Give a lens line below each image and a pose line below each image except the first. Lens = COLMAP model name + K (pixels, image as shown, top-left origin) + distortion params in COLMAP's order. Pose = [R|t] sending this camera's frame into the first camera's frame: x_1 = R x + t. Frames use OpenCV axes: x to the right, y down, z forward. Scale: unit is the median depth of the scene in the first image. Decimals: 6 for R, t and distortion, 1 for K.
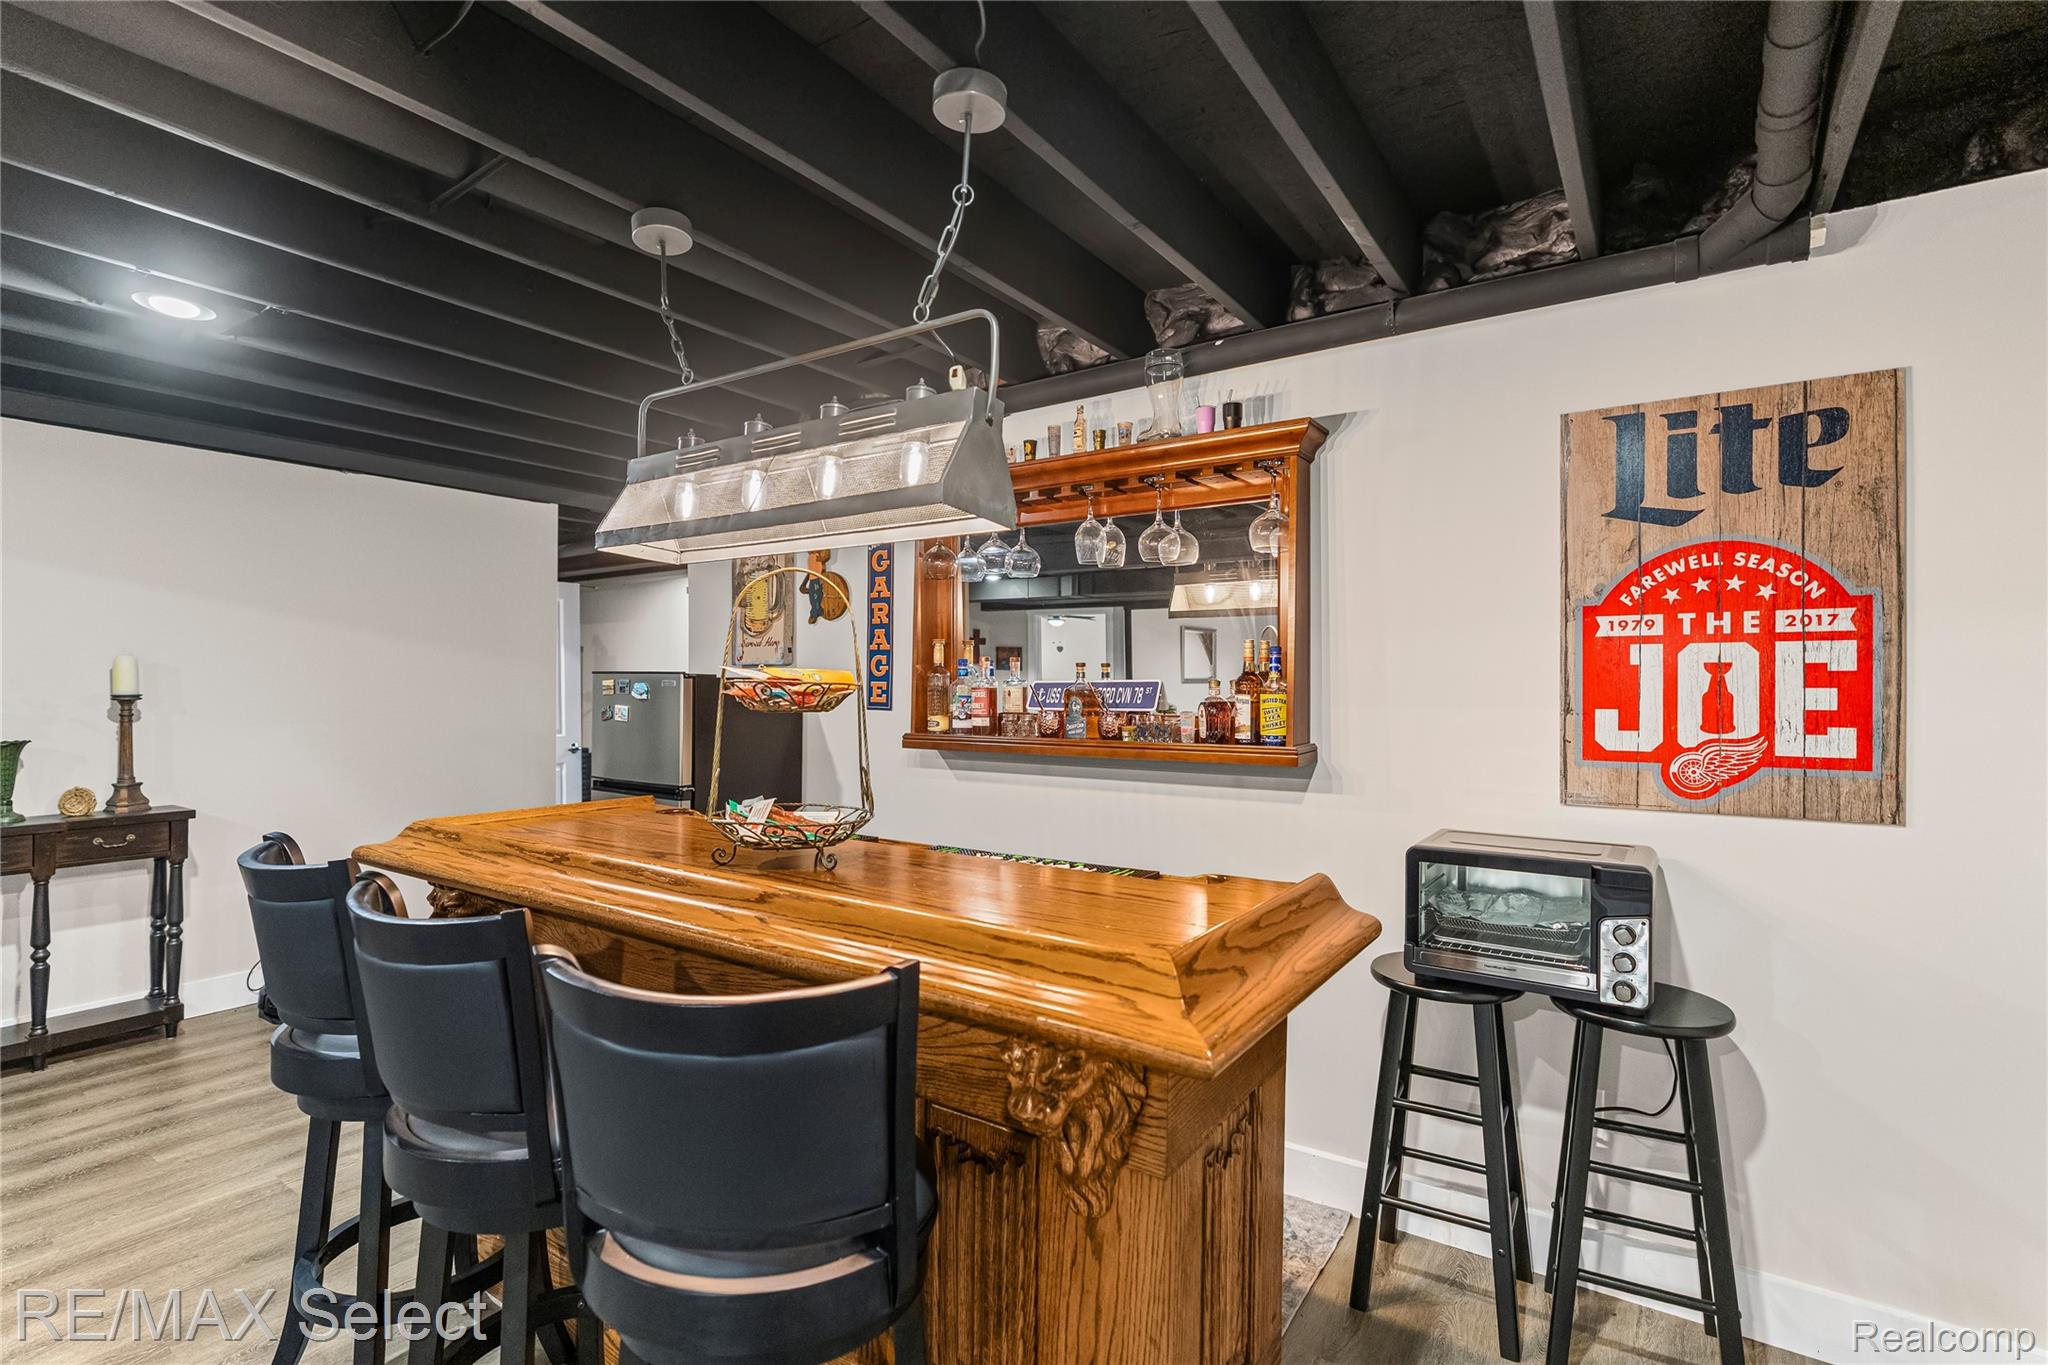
lens RADIAL K [[963.1, 0, 1061.9], [0, 963.1, 667.1], [0, 0, 1]] dist [-0.004442, 0.003946]
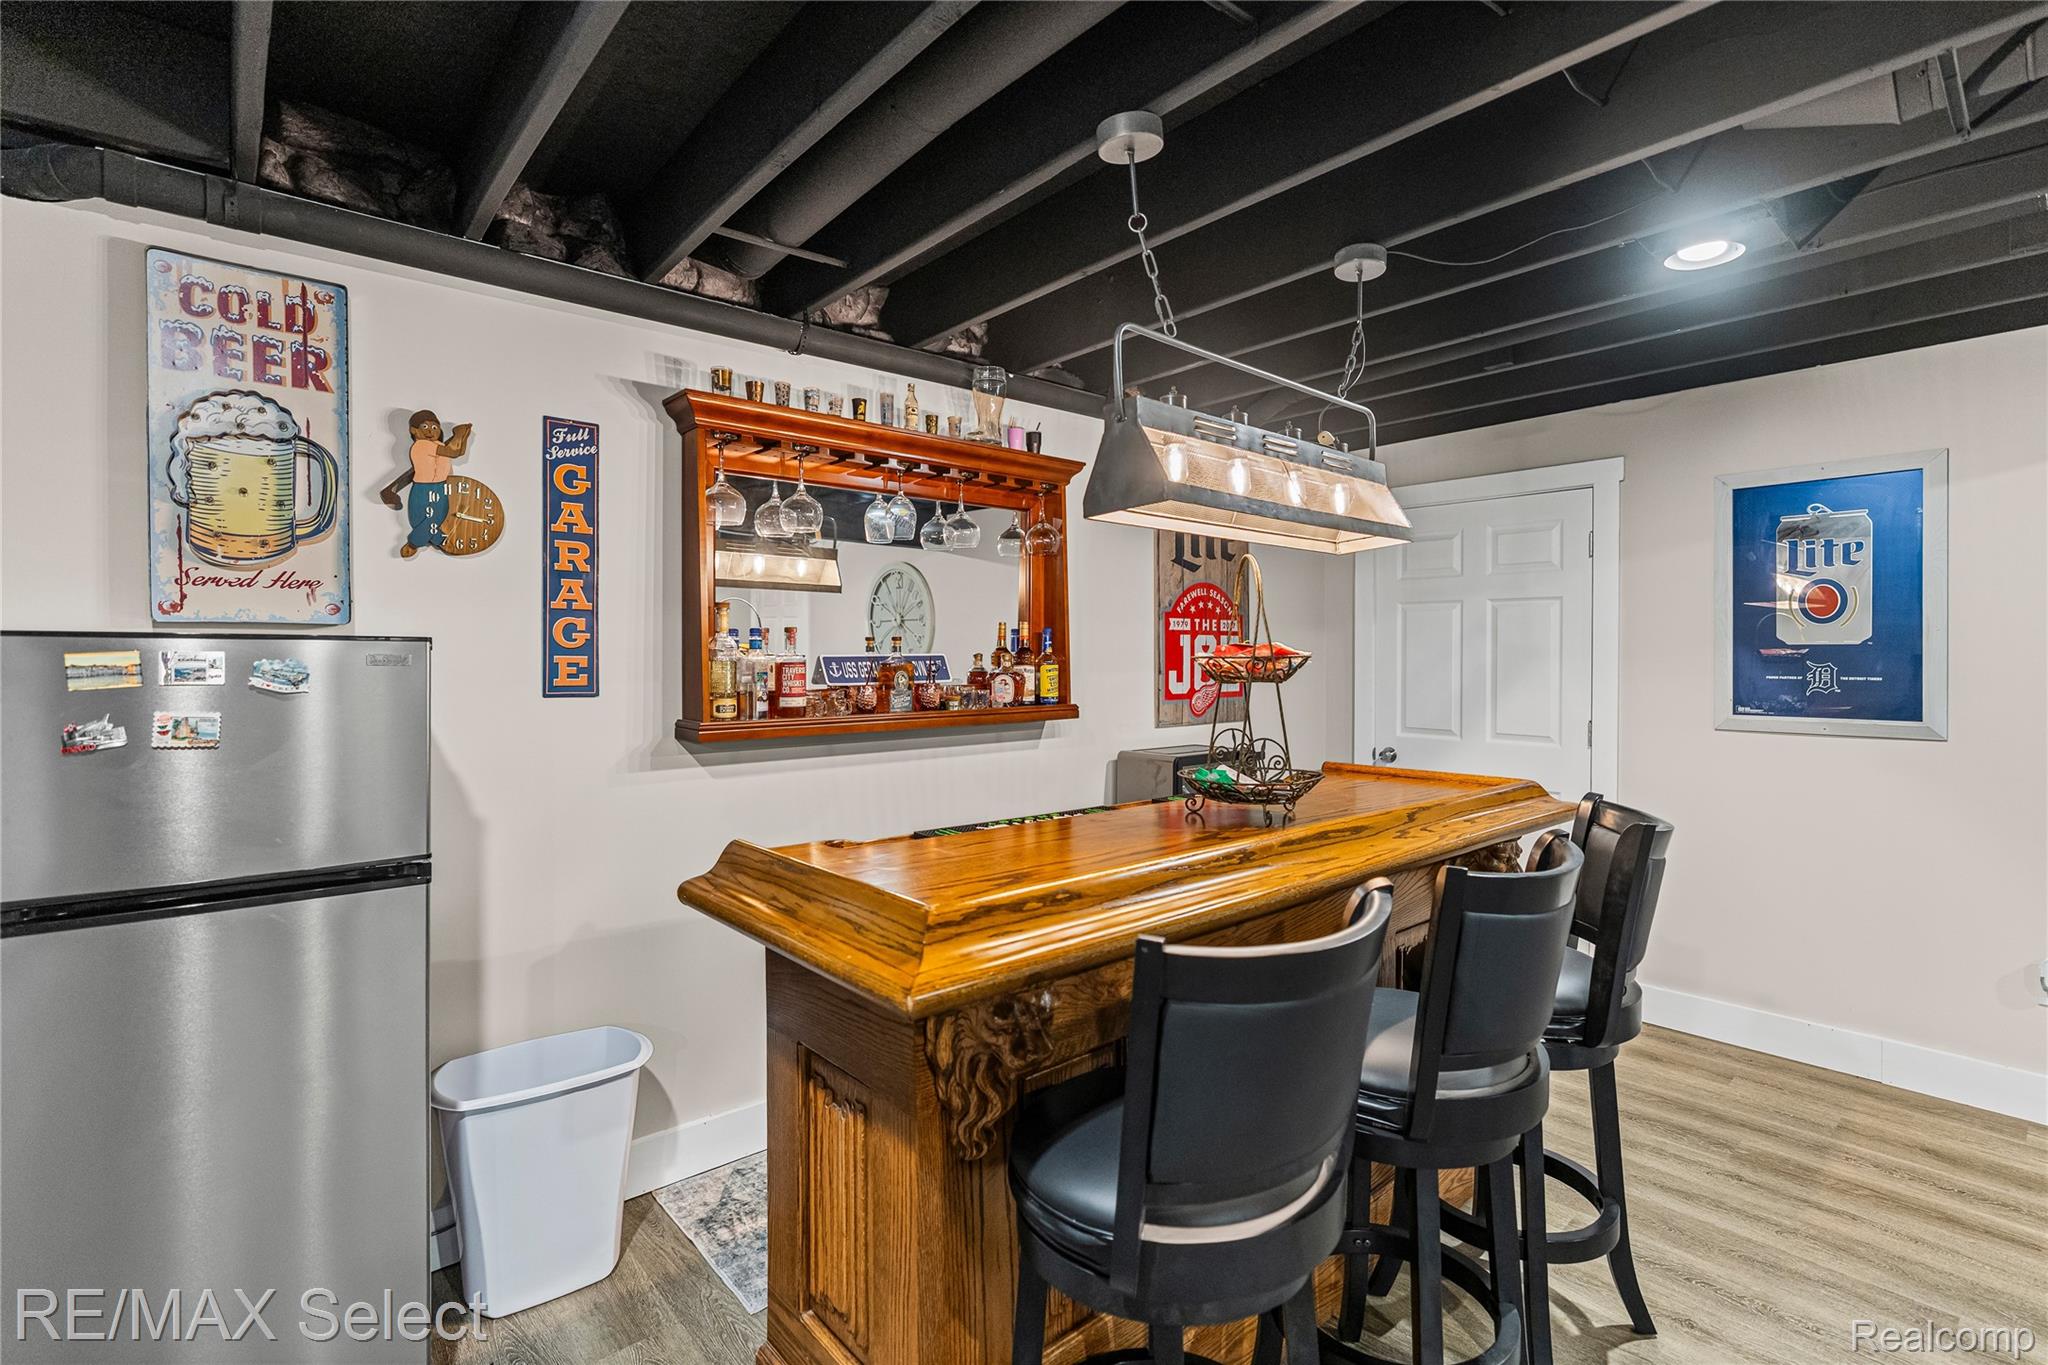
lens RADIAL K [[963.1, 0, 1007.0], [0, 963.1, 639.2], [0, 0, 1]] dist [-0.004442, 0.003946]
pose [[0.268369, 0.014760, 0.963203, -0.918341], [-0.015562, 0.999819, -0.010985, 0.007260], [-0.963190, -0.012041, 0.268550, 0.620911]]
